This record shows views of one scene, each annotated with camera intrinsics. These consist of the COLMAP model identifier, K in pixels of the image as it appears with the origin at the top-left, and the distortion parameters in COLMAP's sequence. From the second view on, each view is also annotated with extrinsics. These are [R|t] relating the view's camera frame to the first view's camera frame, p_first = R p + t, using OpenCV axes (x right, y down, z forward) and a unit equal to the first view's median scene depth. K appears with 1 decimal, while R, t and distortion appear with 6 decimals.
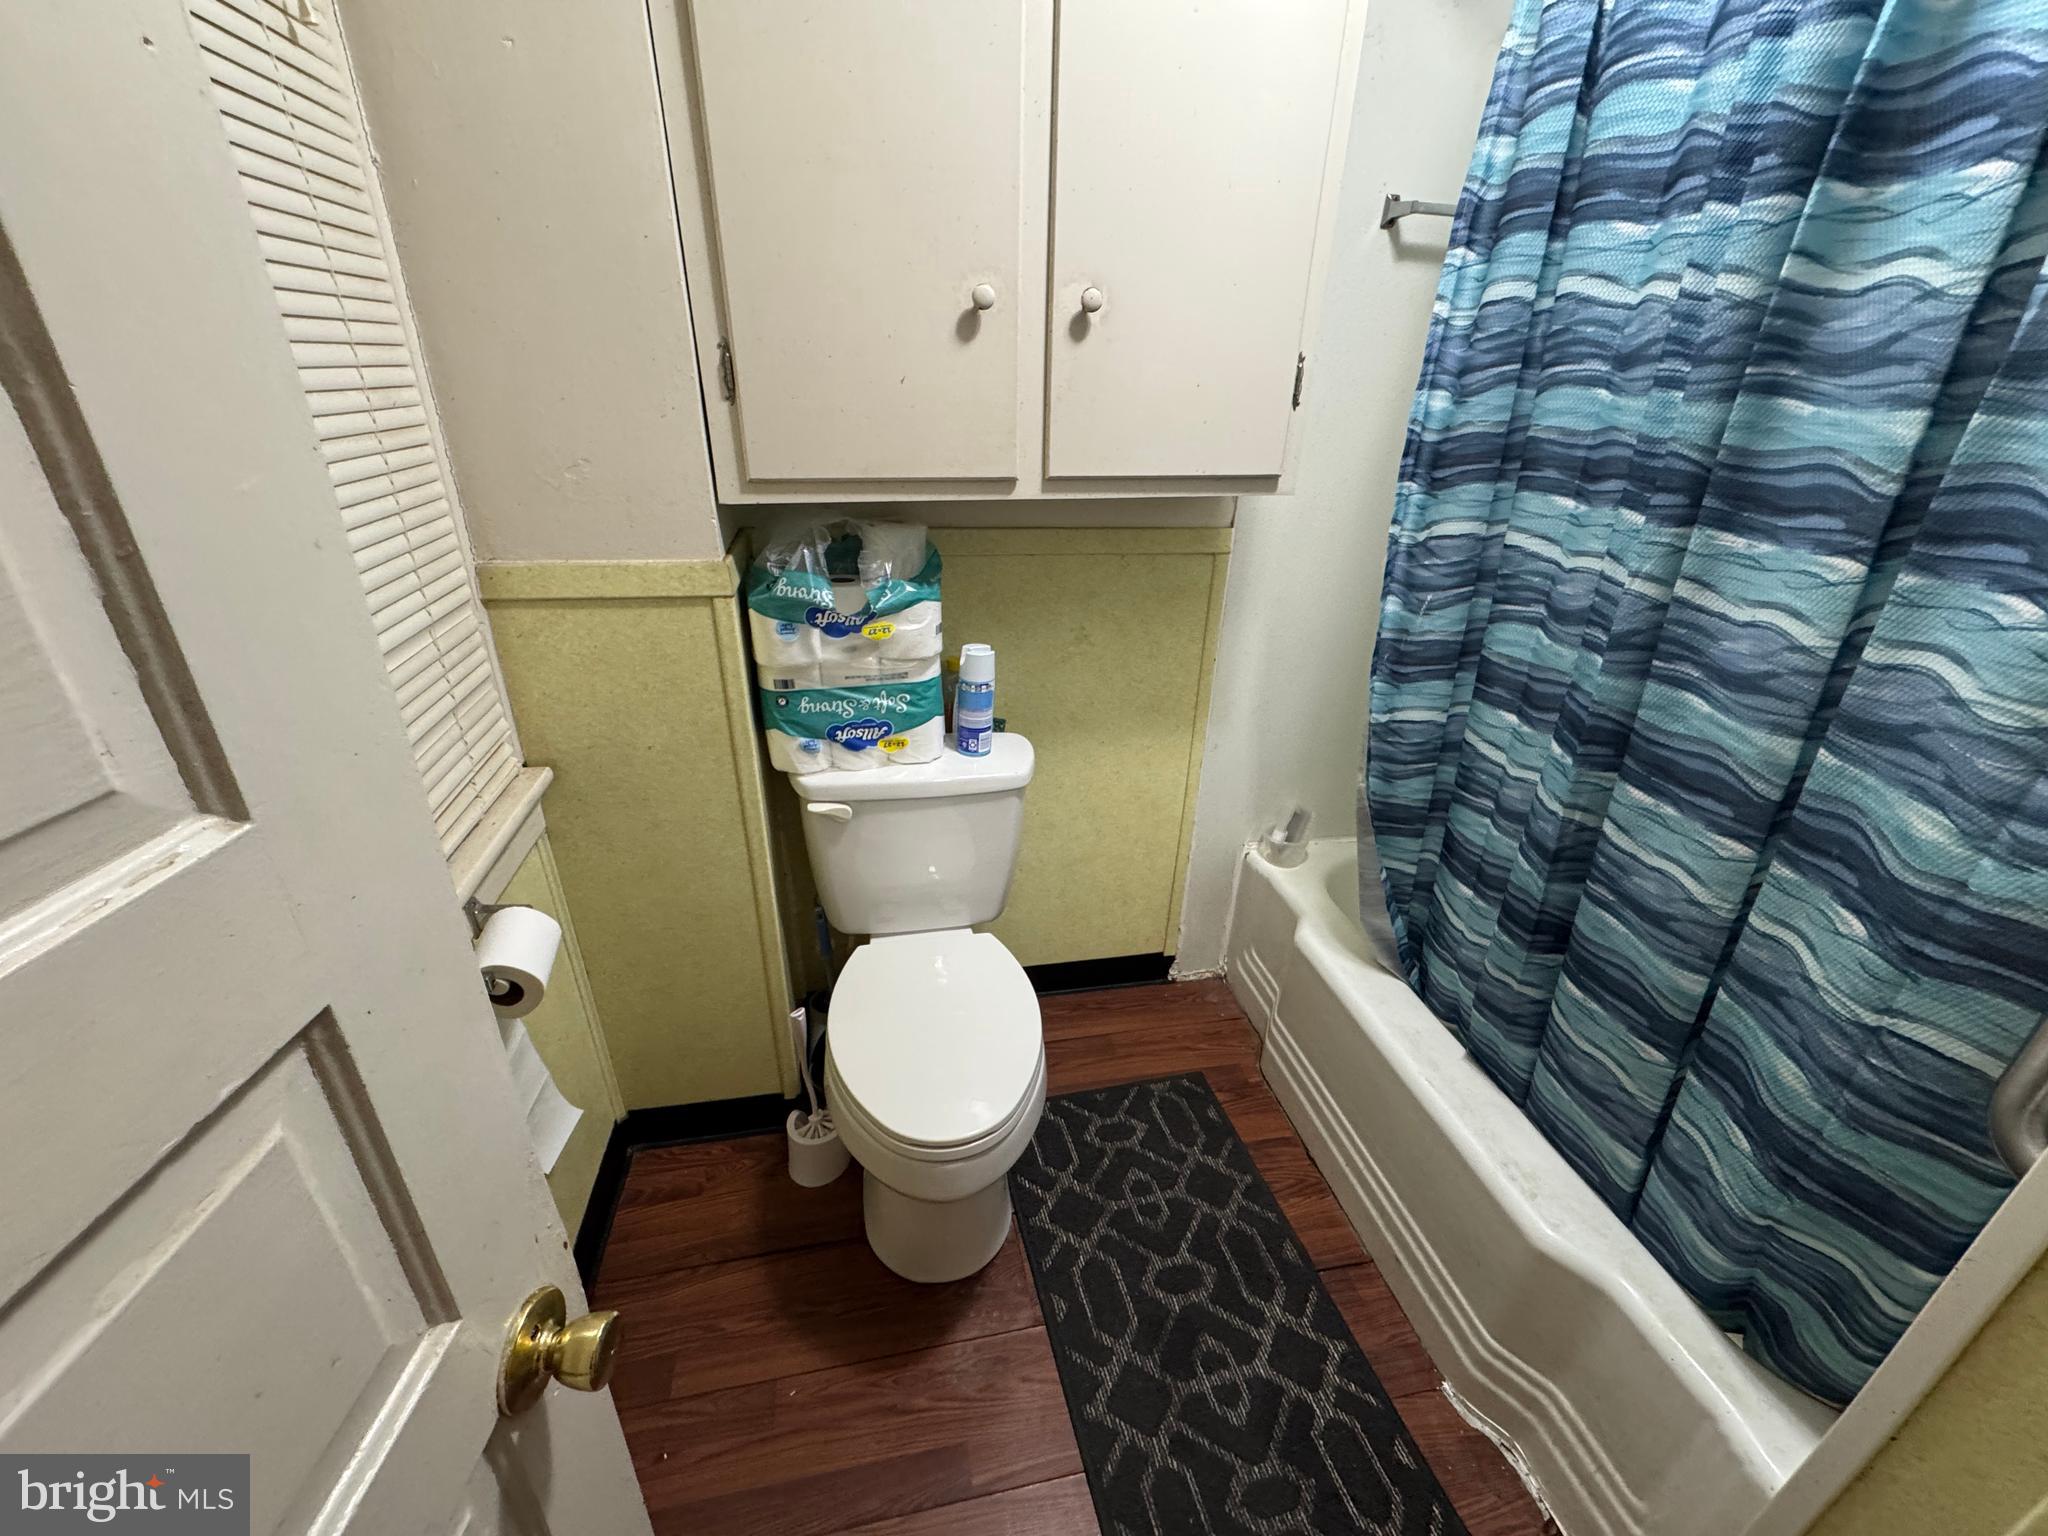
lens RADIAL K [[827.1, 0, 1038.4], [0, 827.1, 763.0], [0, 0, 1]] dist [-0.001354, -0.000246]
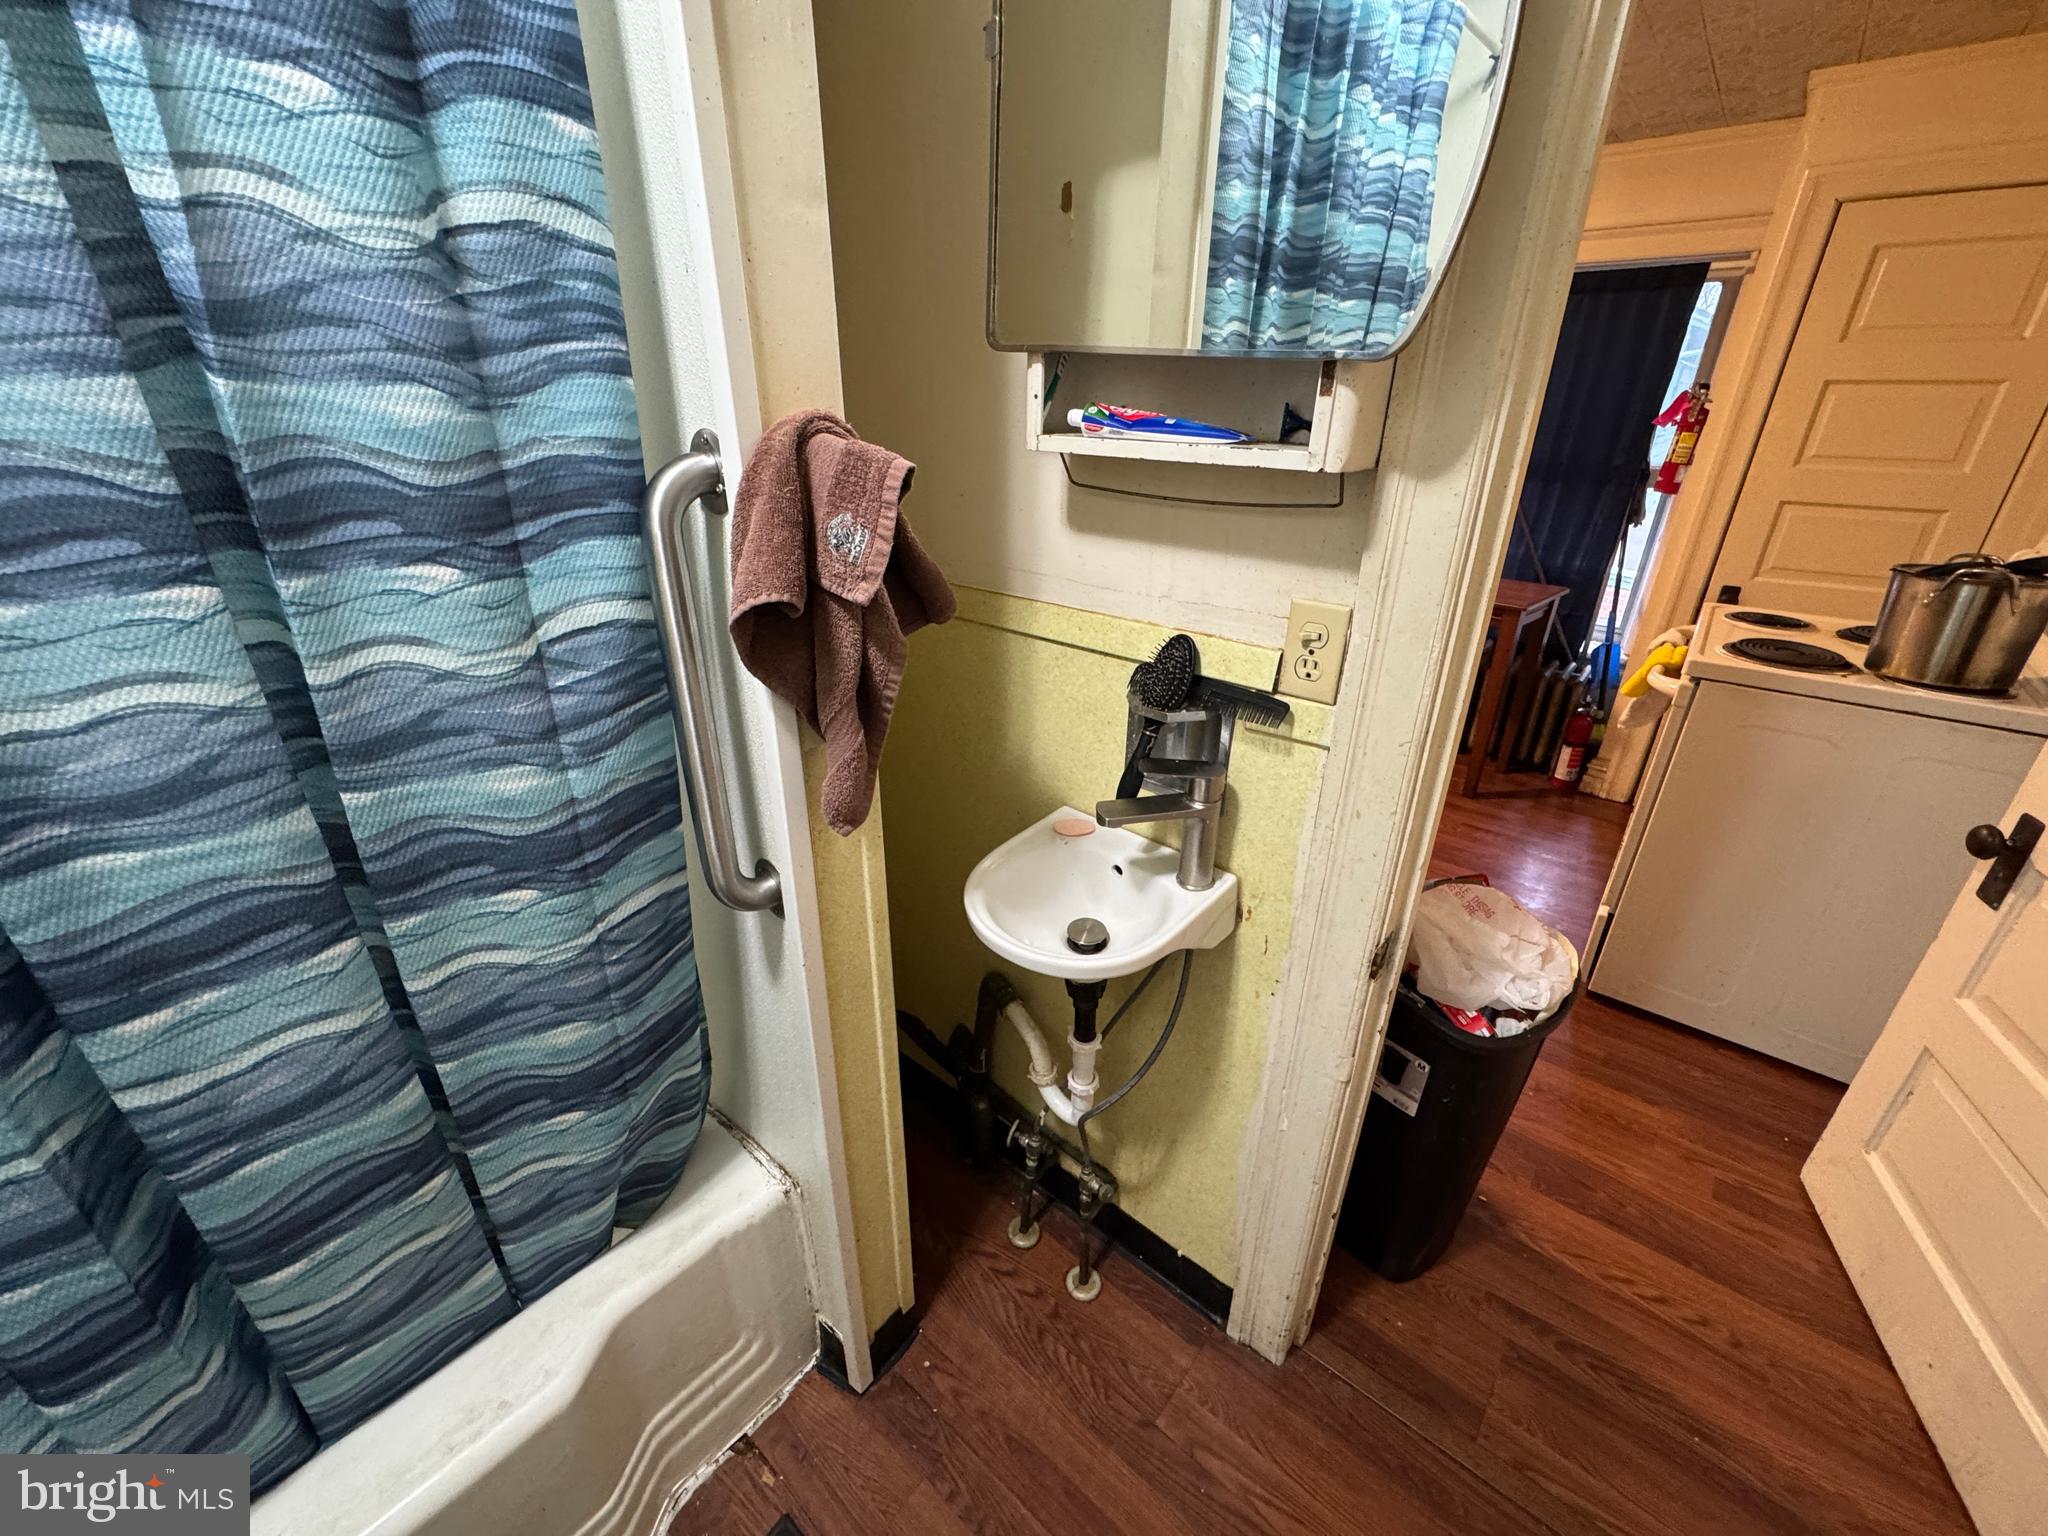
lens RADIAL K [[827.1, 0, 1041.8], [0, 827.1, 771.2], [0, 0, 1]] dist [-0.001354, -0.000246]
pose [[-0.609820, -0.378894, 0.696103, -0.035802], [0.295005, 0.706685, 0.643093, -0.343520], [-0.735589, 0.597524, -0.319175, 0.709795]]
